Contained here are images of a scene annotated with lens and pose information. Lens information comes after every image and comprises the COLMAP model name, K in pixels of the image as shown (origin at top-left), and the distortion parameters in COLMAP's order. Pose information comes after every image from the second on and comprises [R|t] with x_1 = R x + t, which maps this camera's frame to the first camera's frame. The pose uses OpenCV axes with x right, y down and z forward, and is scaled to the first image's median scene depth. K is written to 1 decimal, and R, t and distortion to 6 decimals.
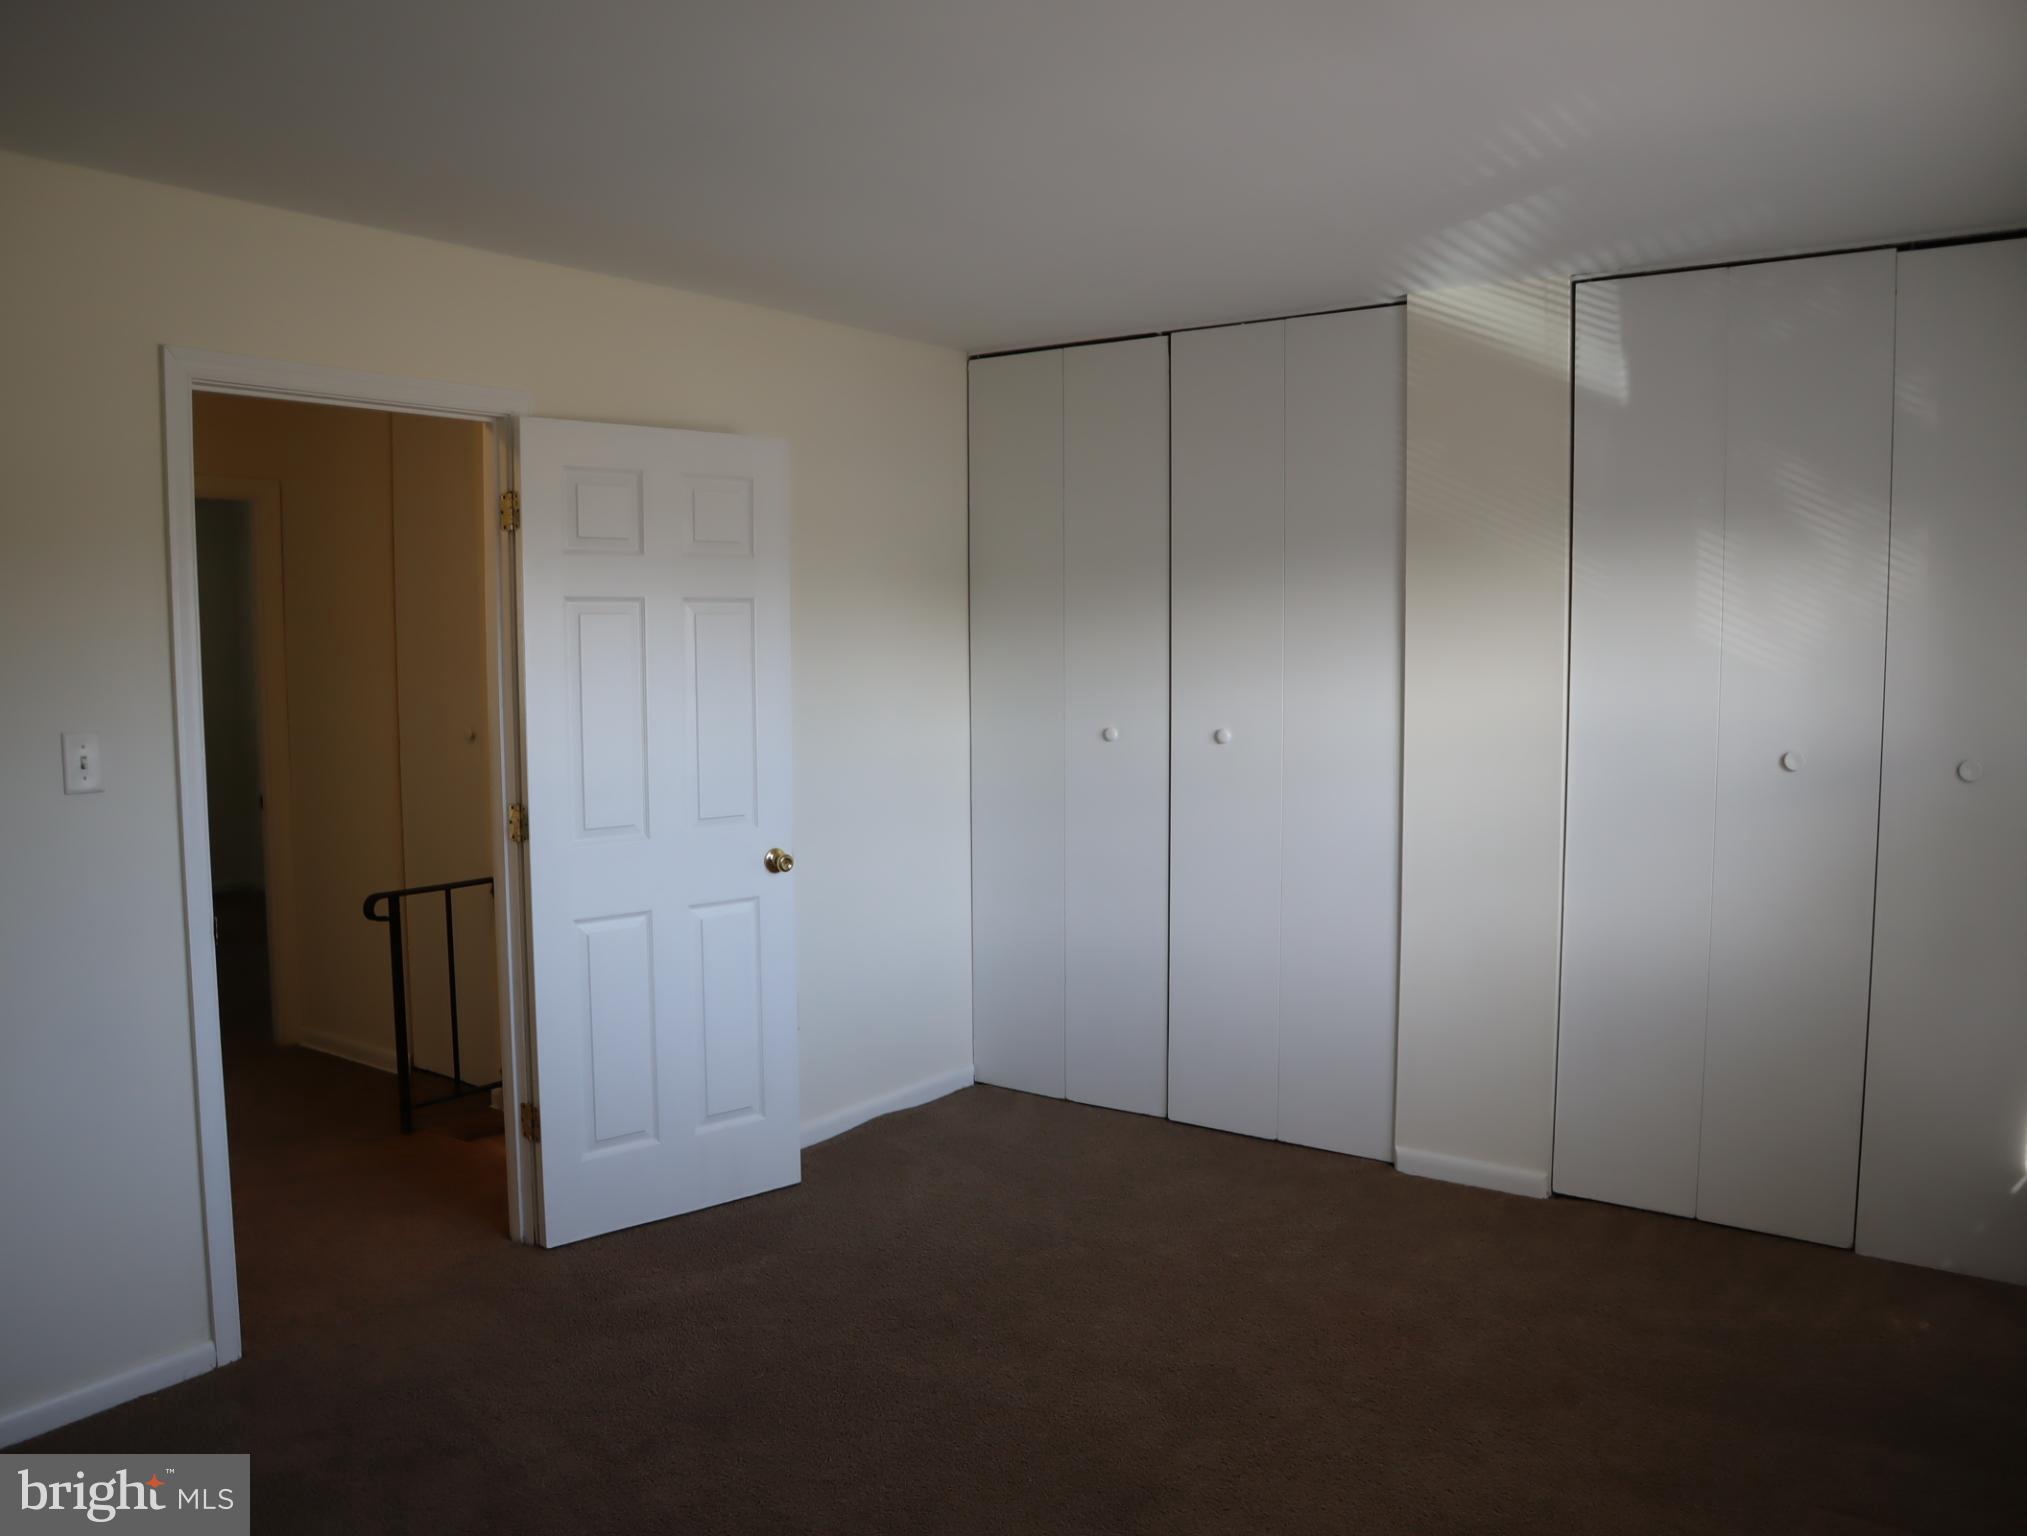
lens RADIAL K [[1571.8, 0, 1014.9], [0, 1571.8, 787.3], [0, 0, 1]] dist [-0.109944, 0.059418]
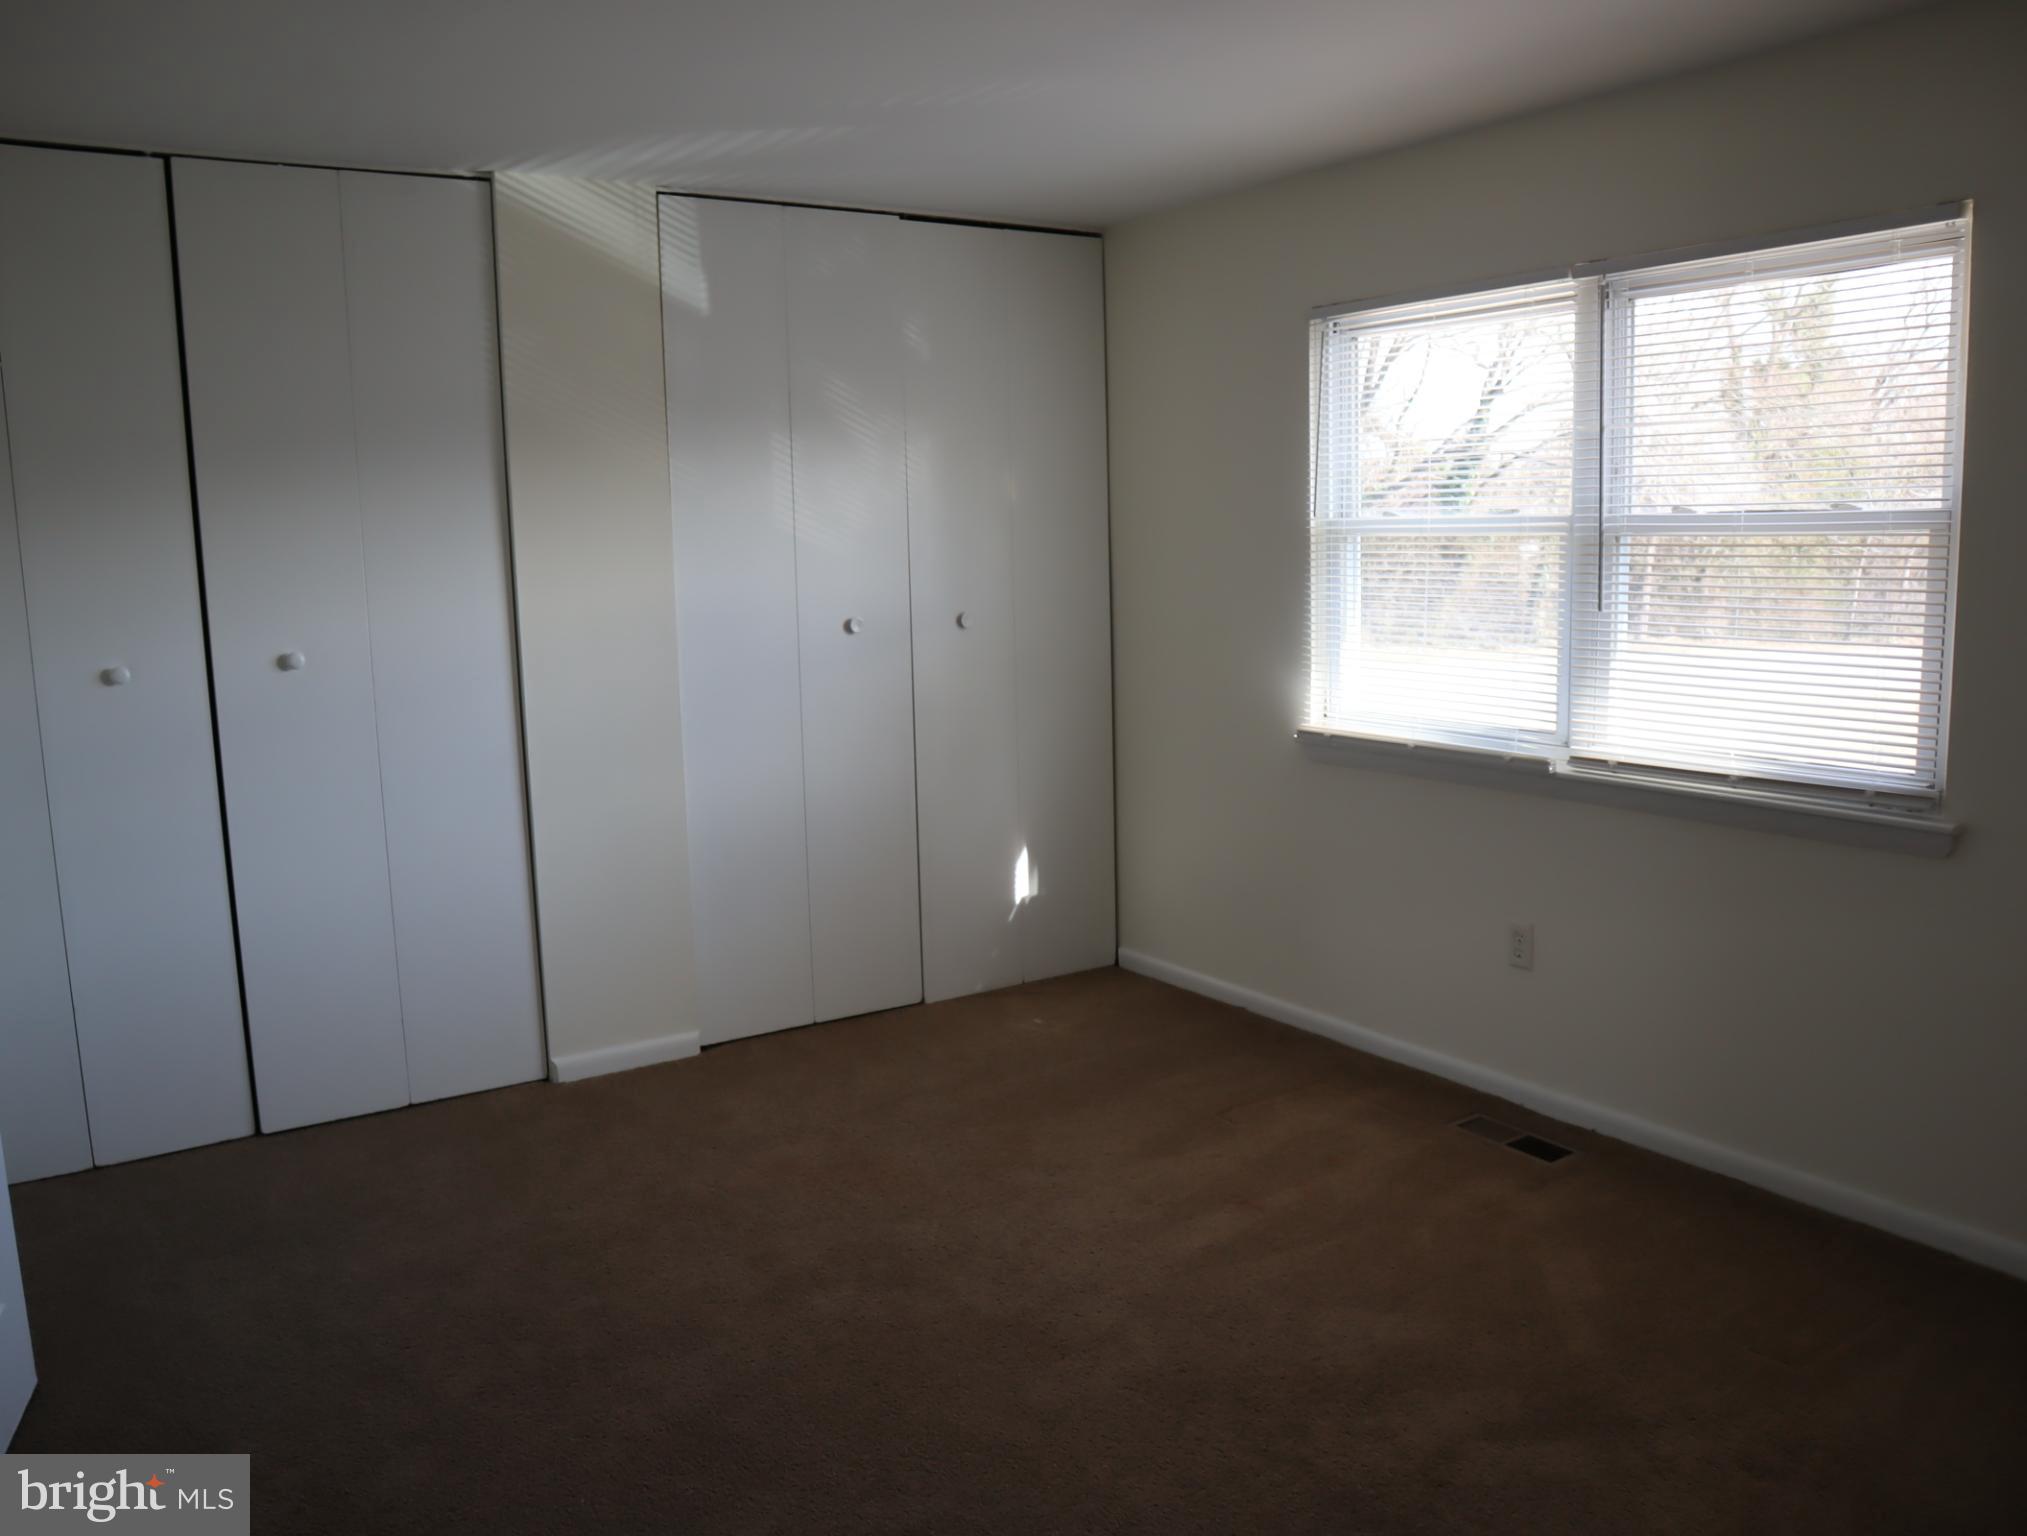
lens RADIAL K [[1571.8, 0, 1013.3], [0, 1571.8, 755.5], [0, 0, 1]] dist [-0.109944, 0.059418]
pose [[0.367224, -0.144911, 0.918775, -0.570439], [0.105944, 0.987877, 0.113466, -0.040818], [-0.924079, 0.055672, 0.378125, 0.391414]]
